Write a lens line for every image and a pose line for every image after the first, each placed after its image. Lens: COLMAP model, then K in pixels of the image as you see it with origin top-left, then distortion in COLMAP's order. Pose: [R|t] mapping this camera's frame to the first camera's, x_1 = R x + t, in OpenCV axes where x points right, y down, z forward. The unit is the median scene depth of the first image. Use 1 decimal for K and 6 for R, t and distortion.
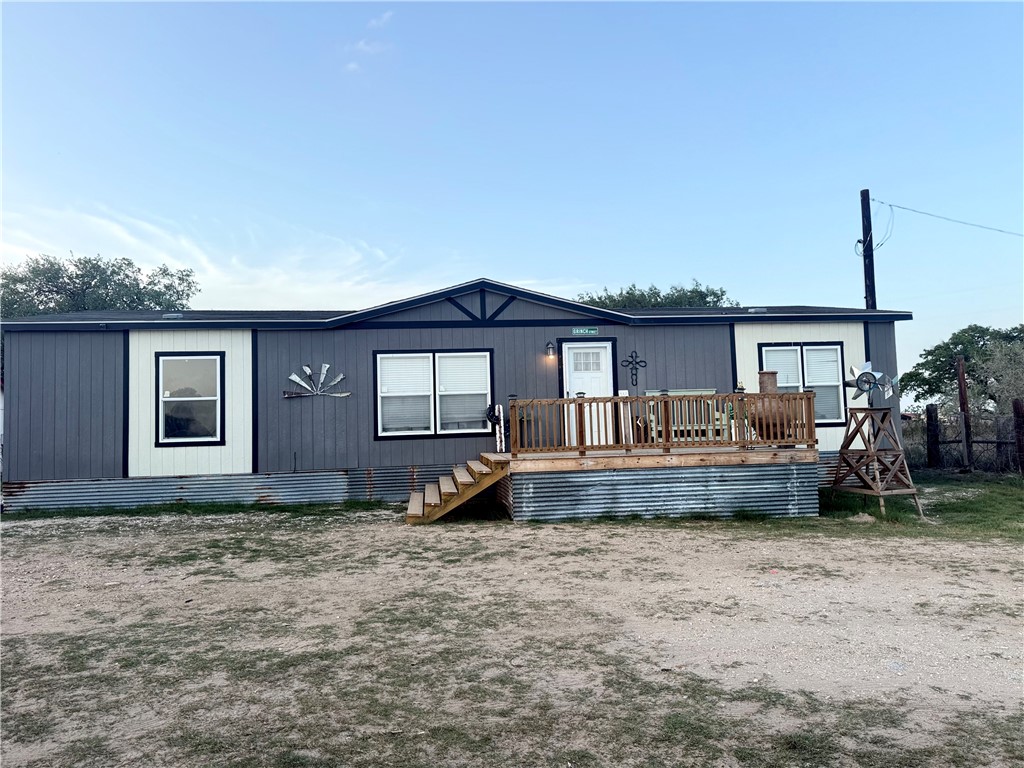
lens RADIAL K [[712.9, 0, 515.0], [0, 712.9, 386.2], [0, 0, 1]] dist [0.103957, -0.172083]
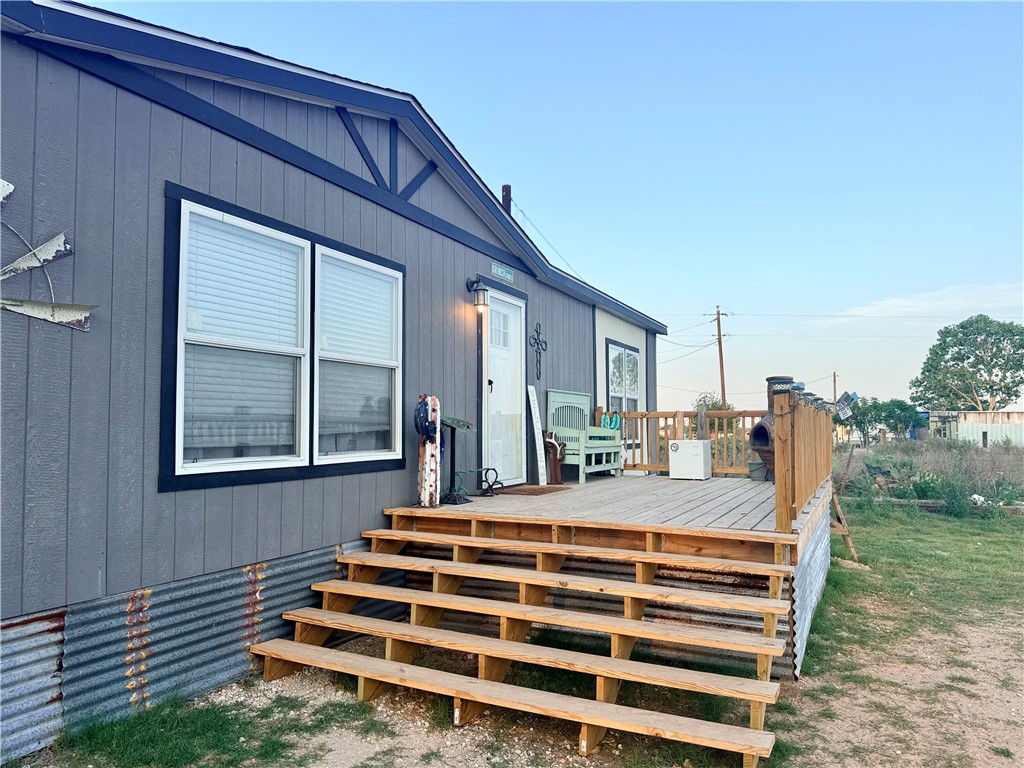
lens RADIAL K [[712.9, 0, 515.0], [0, 712.9, 386.2], [0, 0, 1]] dist [0.103957, -0.172083]
pose [[0.533645, 0.079214, 0.841991, -0.363742], [-0.068388, 0.996385, -0.050396, 0.038401], [-0.842939, -0.030688, 0.537133, 0.716596]]
